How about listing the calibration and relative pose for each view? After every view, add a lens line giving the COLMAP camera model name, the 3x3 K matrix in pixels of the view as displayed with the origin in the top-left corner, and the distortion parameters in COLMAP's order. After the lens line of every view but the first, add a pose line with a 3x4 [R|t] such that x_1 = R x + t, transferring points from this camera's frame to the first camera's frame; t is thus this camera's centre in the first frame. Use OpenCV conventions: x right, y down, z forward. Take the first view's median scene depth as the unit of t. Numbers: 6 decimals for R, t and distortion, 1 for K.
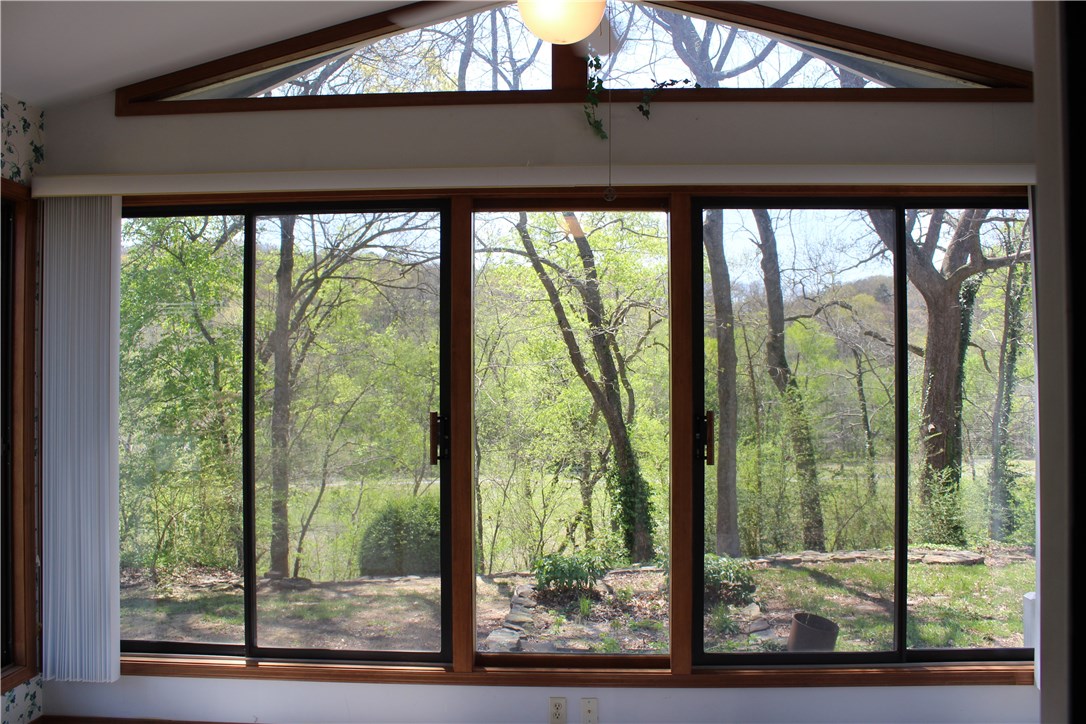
lens RADIAL K [[915.3, 0, 545.1], [0, 915.3, 359.0], [0, 0, 1]] dist [-0.174576, 0.159654]
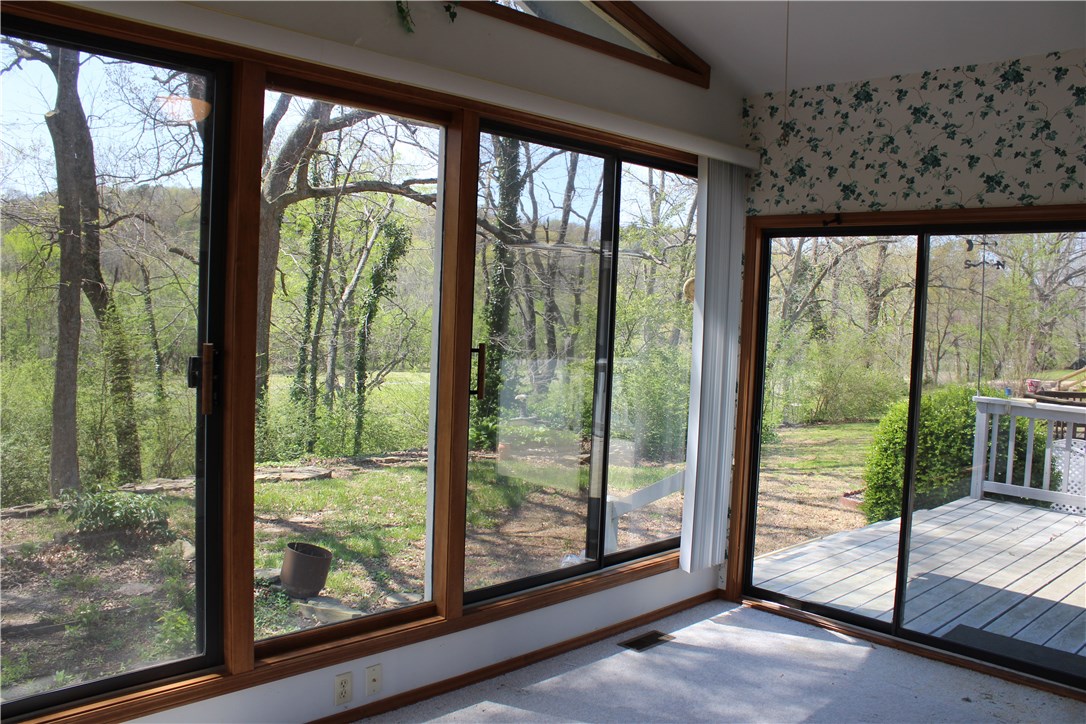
lens RADIAL K [[915.3, 0, 545.1], [0, 915.3, 359.0], [0, 0, 1]] dist [-0.174576, 0.159654]
pose [[0.675563, -0.014471, 0.737161, -0.472694], [-0.053463, 0.996214, 0.068553, 0.003909], [-0.735362, -0.085723, 0.672231, 0.291525]]
